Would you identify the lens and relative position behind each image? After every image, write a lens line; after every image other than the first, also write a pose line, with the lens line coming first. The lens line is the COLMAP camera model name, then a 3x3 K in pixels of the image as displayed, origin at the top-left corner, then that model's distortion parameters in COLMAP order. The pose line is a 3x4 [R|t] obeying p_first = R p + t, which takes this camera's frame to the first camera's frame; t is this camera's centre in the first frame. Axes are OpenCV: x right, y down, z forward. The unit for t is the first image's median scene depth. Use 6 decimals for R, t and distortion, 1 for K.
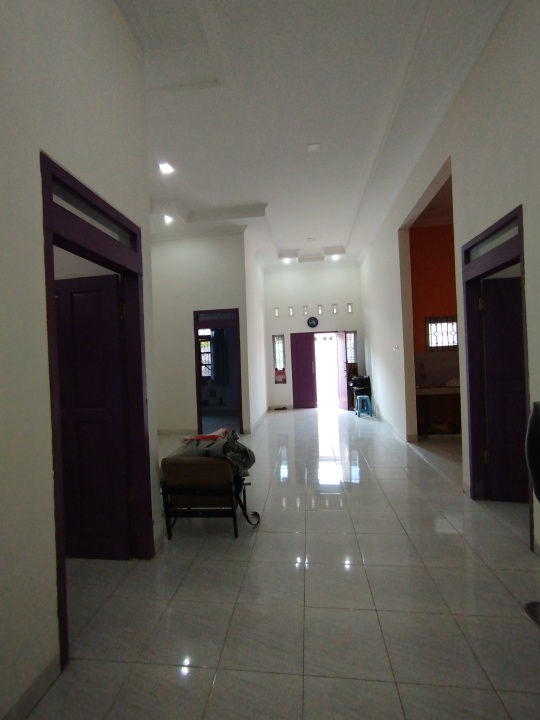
lens RADIAL K [[329.3, 0, 272.2], [0, 329.3, 360.1], [0, 0, 1]] dist [0.001536, 0.012509]
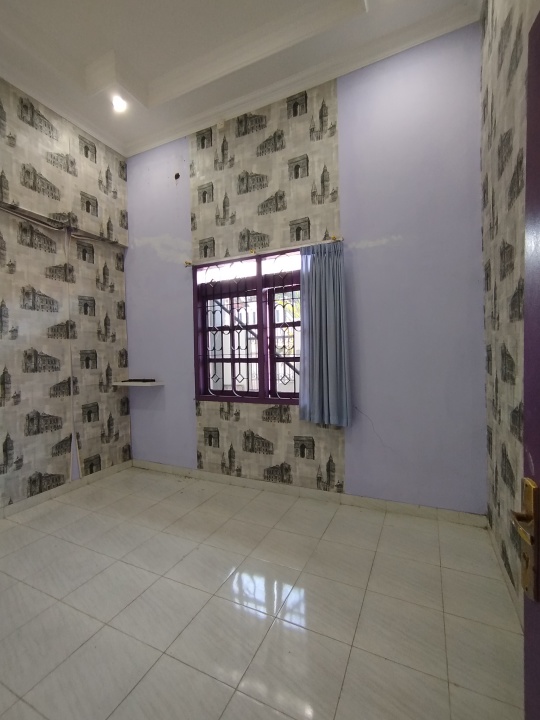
lens RADIAL K [[329.3, 0, 269.9], [0, 329.3, 362.2], [0, 0, 1]] dist [0.001536, 0.012509]
pose [[0.941505, 0.025699, -0.336018, -0.104555], [-0.012813, 0.999097, 0.040513, 0.003180], [0.336755, -0.033838, 0.940984, 0.679952]]
